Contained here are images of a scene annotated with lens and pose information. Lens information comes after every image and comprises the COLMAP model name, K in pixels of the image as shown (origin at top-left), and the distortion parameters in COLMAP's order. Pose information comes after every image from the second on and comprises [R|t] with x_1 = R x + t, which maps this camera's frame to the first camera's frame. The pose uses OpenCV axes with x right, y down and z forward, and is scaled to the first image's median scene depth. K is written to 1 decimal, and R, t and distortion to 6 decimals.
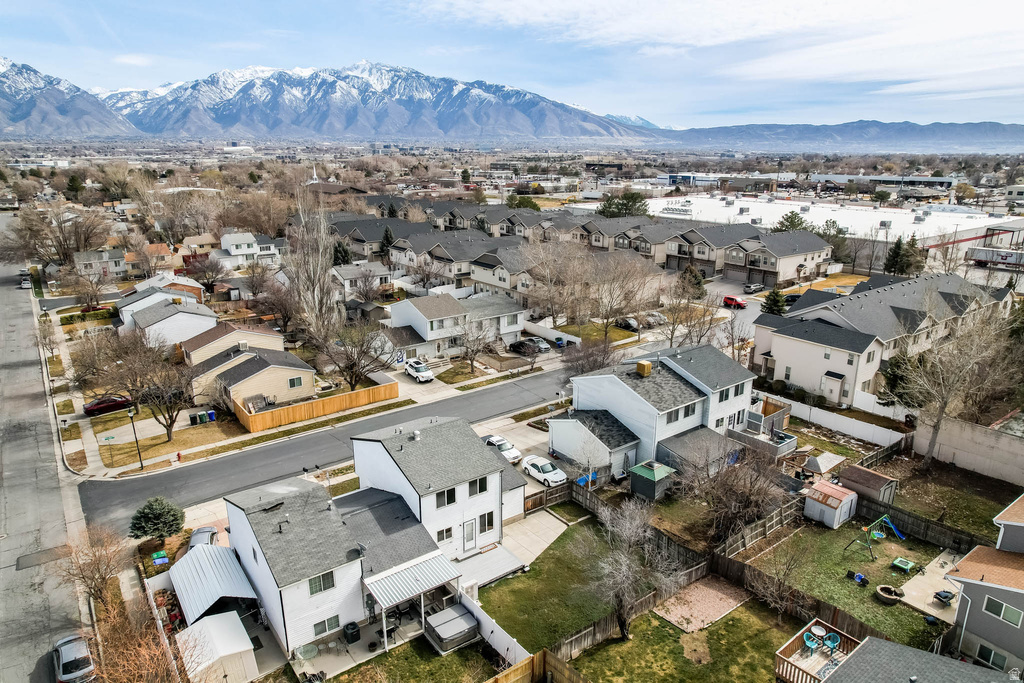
lens RADIAL K [[656.8, 0, 512.0], [0, 656.8, 341.5], [0, 0, 1]] dist [-0.076518, 0.064186]
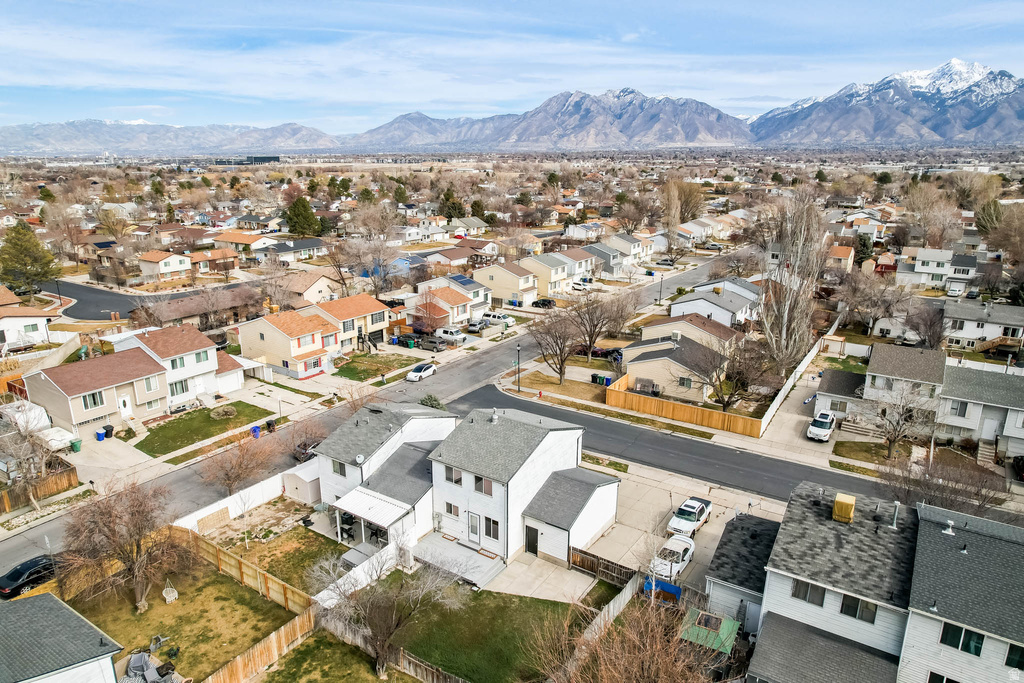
lens RADIAL K [[656.8, 0, 512.0], [0, 656.8, 341.5], [0, 0, 1]] dist [-0.076518, 0.064186]
pose [[0.327924, 0.259041, -0.908495, 0.502739], [-0.267639, 0.947746, 0.173627, -0.105245], [0.905999, 0.186212, 0.380119, 0.389340]]
